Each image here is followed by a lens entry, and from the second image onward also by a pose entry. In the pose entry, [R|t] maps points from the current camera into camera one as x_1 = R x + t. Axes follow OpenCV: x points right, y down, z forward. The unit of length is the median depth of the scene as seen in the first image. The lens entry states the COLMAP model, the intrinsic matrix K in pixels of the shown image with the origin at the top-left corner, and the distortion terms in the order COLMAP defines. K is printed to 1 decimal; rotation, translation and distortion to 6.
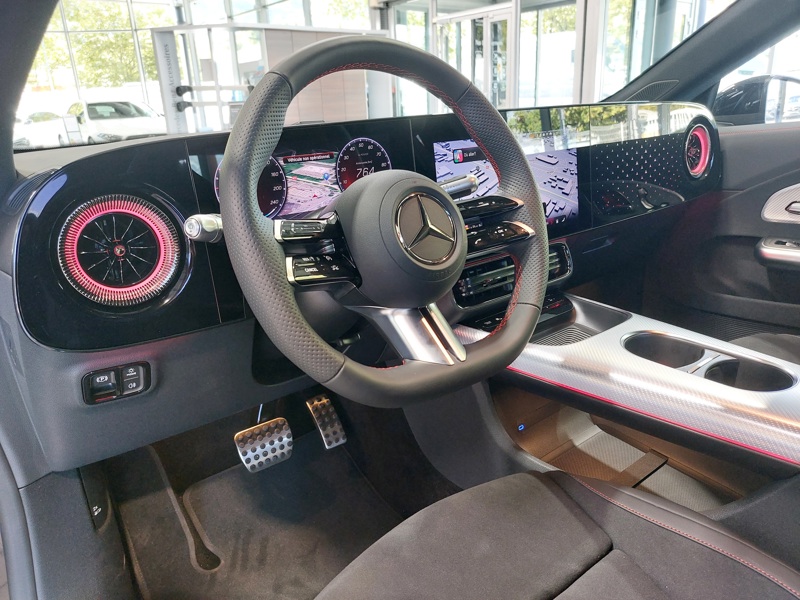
lens RADIAL K [[585.1, 0, 400.0], [0, 585.1, 300.0], [0, 0, 1]] dist [0.062658, -0.071286]
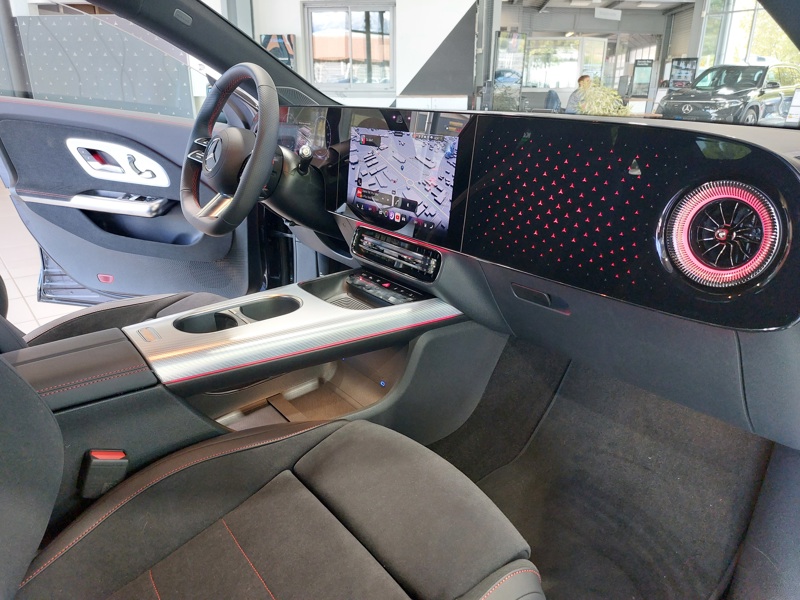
lens RADIAL K [[571.4, 0, 408.7], [0, 571.4, 315.1], [0, 0, 1]] dist [0.061020, -0.056847]
pose [[-0.028741, 0.401854, -0.915252, 1.665426], [-0.322310, 0.863000, 0.389034, -0.505814], [0.946198, 0.306176, 0.104718, 1.238554]]
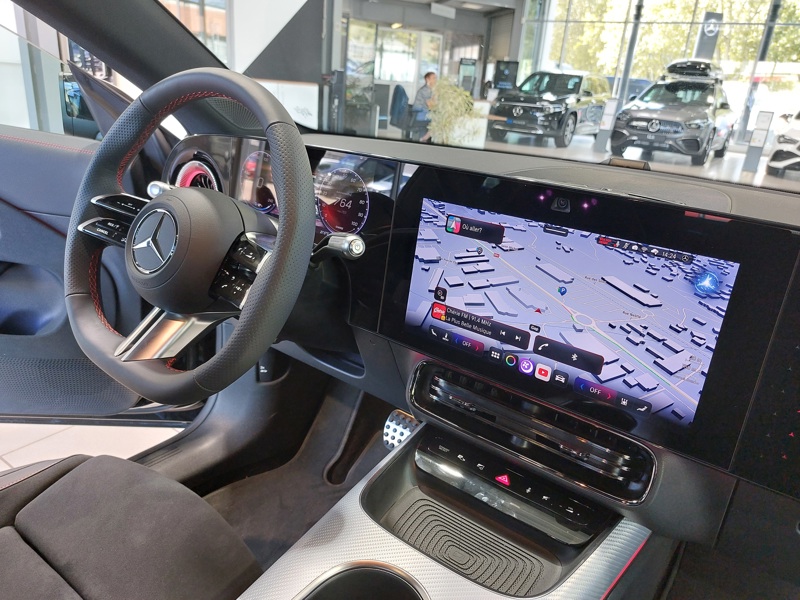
lens RADIAL K [[588.4, 0, 400.0], [0, 588.4, 300.0], [0, 0, 1]] dist [0.060836, -0.073760]
pose [[0.239883, 0.392117, -0.888088, 0.914237], [-0.389791, 0.876724, 0.281812, -0.396815], [0.889111, 0.278566, 0.363155, 0.785128]]
